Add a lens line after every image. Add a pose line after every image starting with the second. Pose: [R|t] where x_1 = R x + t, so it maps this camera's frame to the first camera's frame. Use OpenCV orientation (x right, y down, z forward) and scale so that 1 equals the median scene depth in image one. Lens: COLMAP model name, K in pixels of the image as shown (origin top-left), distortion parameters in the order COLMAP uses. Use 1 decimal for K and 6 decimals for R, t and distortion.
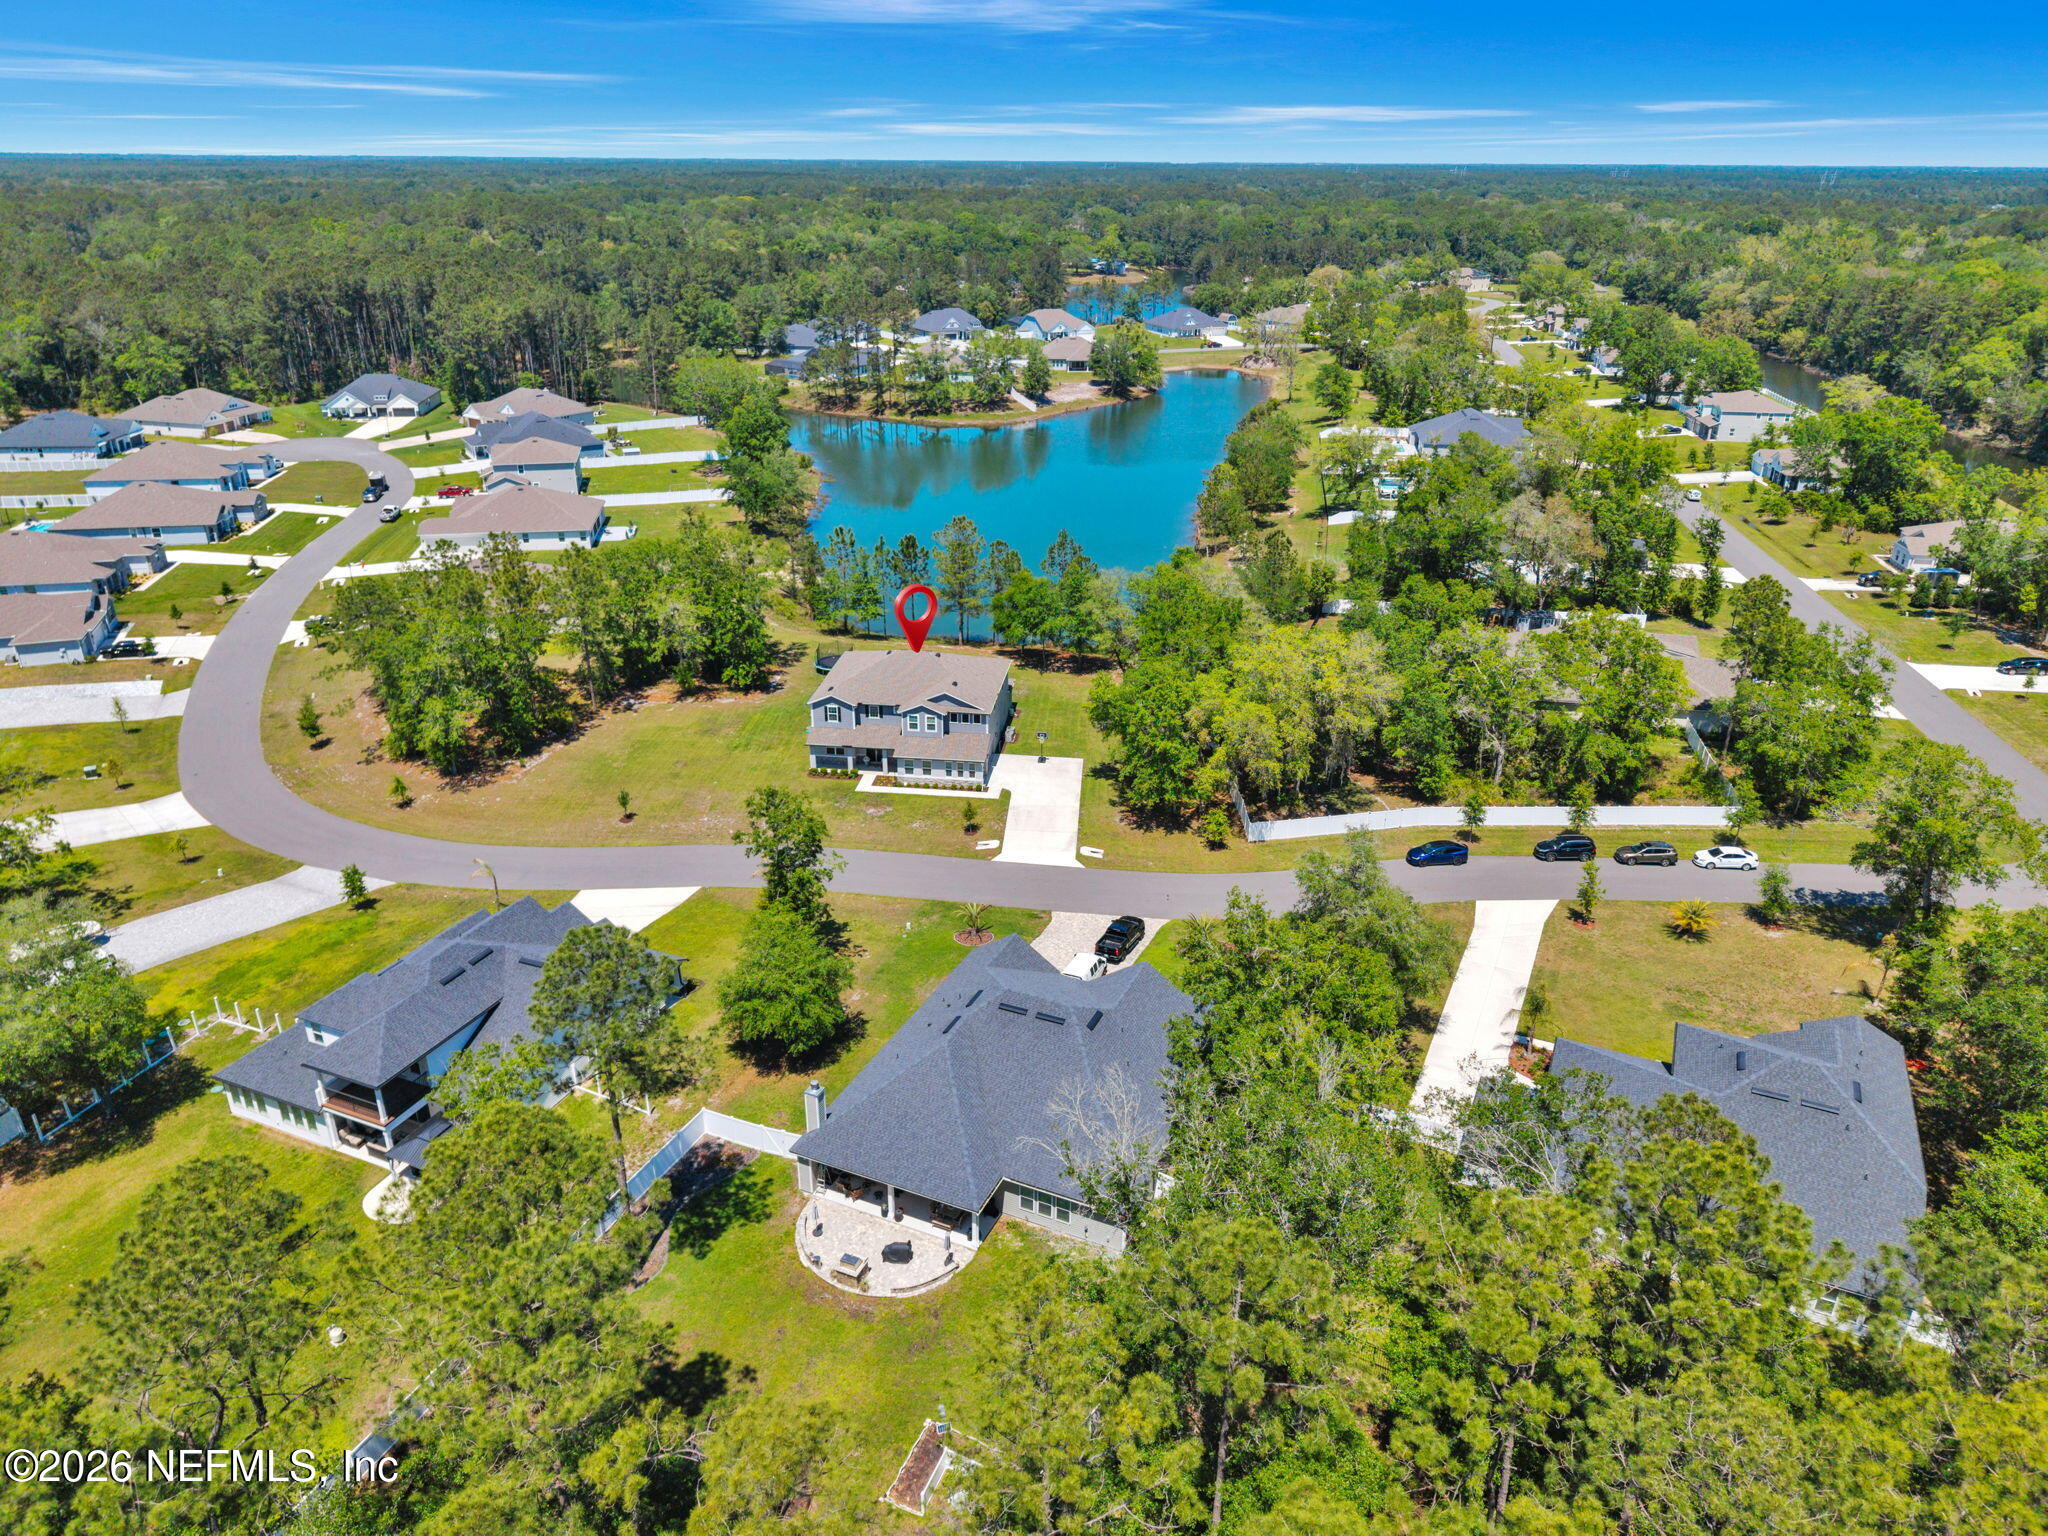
lens RADIAL K [[1373.6, 0, 1022.8], [0, 1373.6, 766.7], [0, 0, 1]] dist [0.008880, -0.004237]
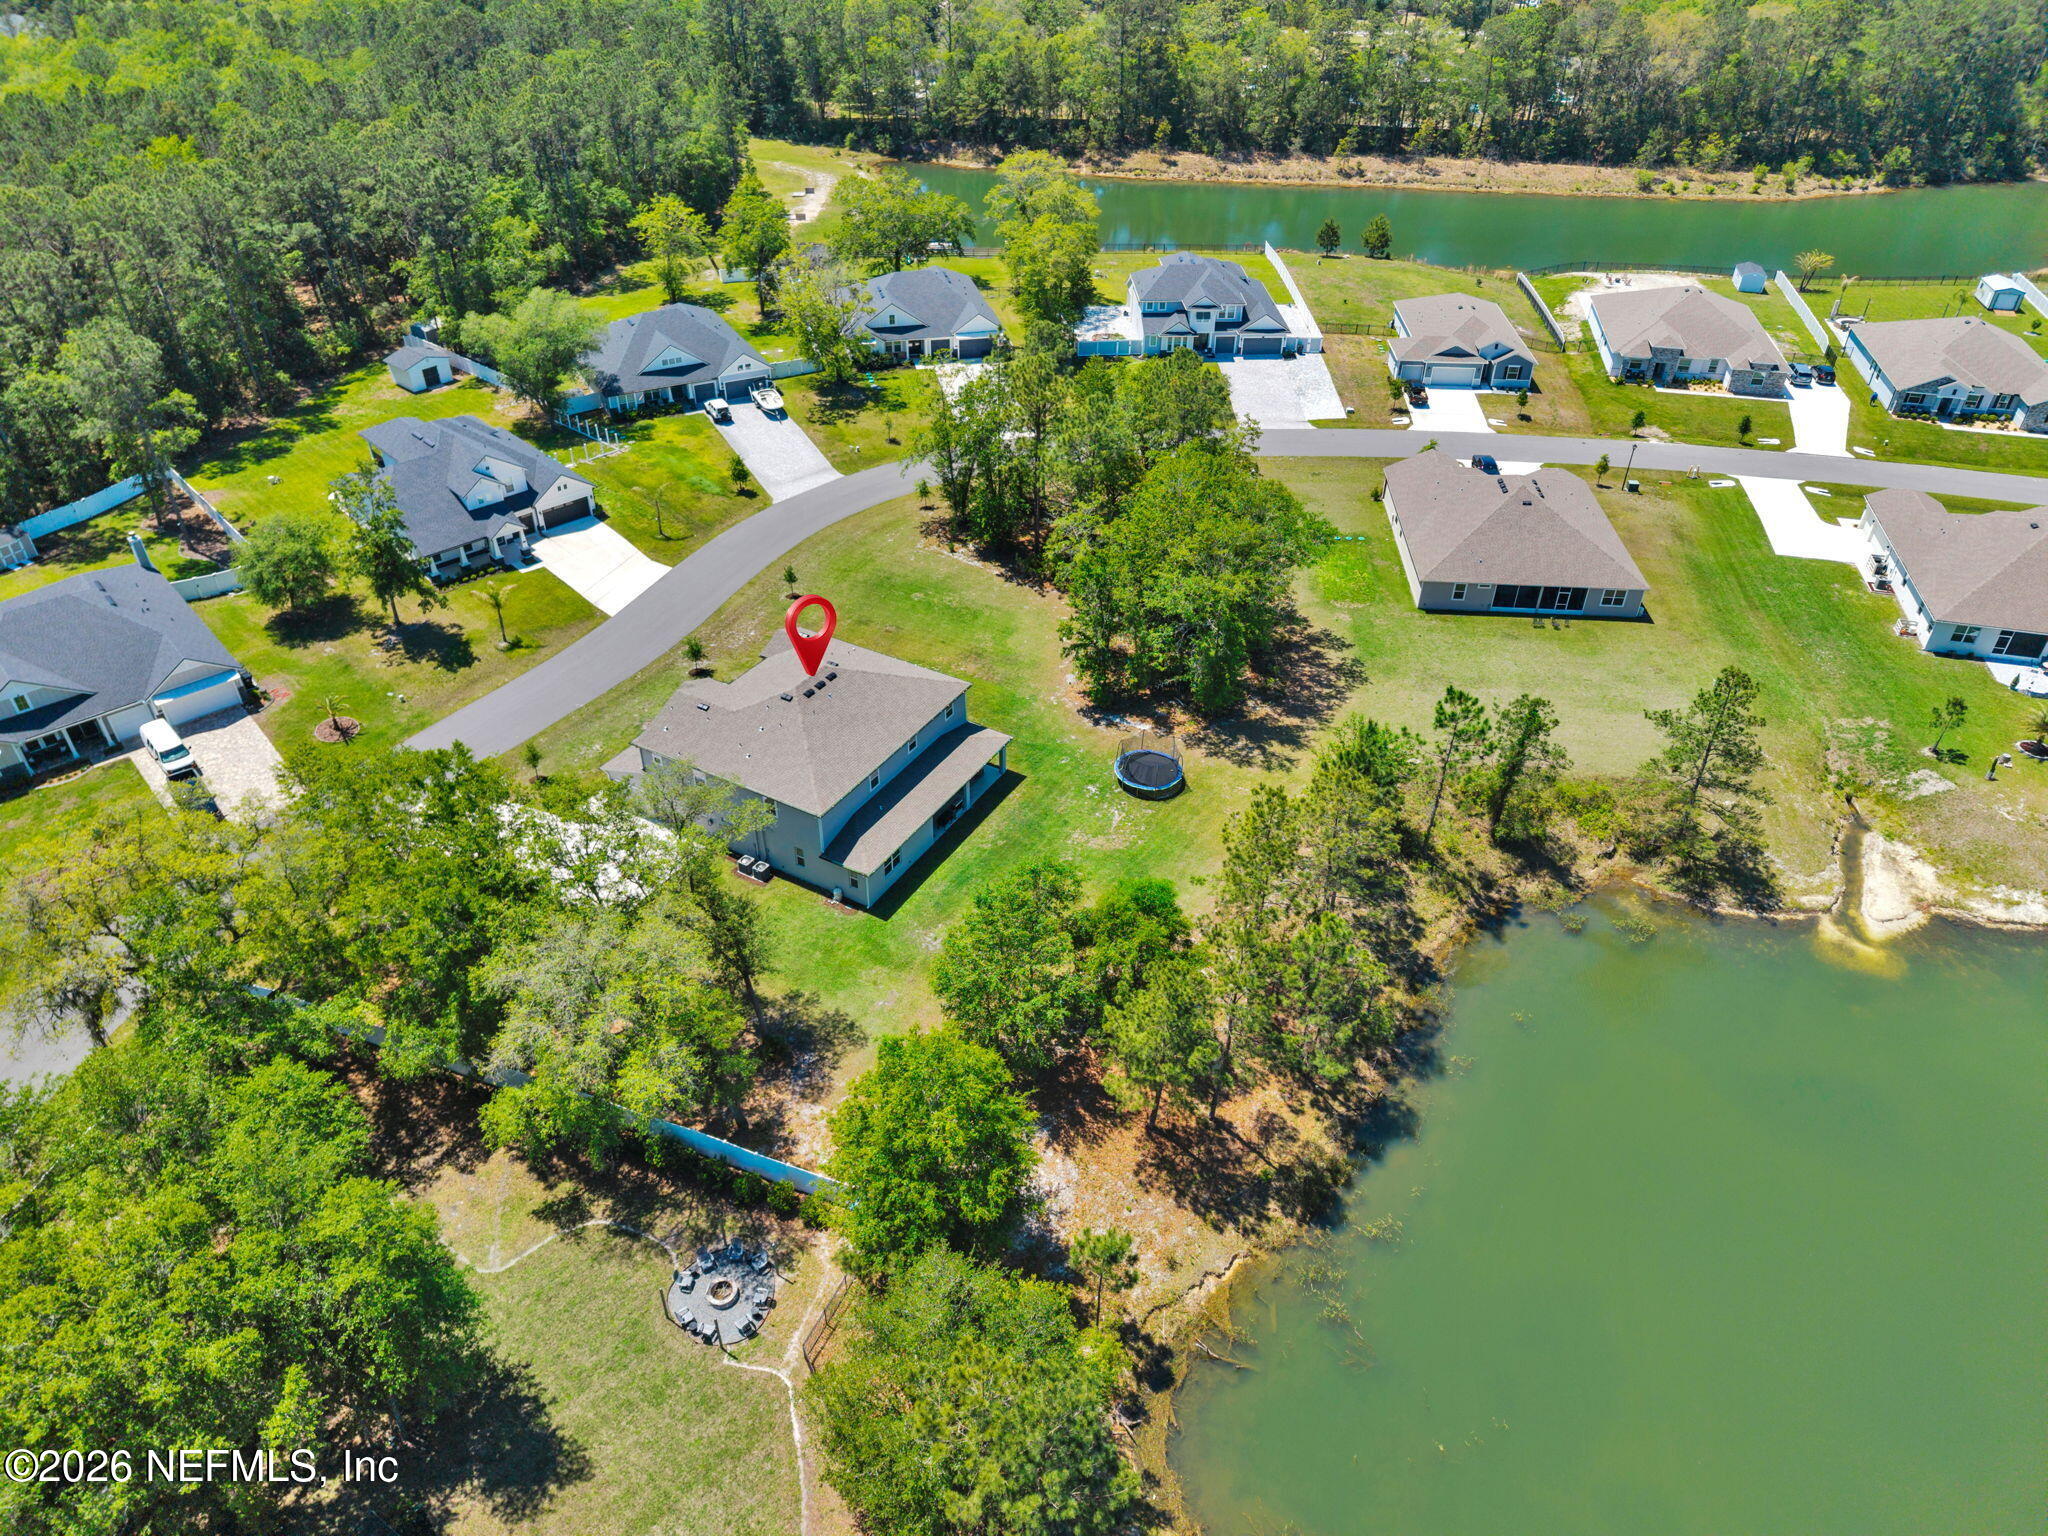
lens RADIAL K [[1358.0, 0, 1024.7], [0, 1358.0, 774.1], [0, 0, 1]] dist [0.028222, -0.027763]
pose [[-0.390935, 0.537596, -0.747101, 0.332762], [-0.383518, 0.642734, 0.663179, -0.441044], [0.836710, 0.545786, -0.045090, 0.939400]]
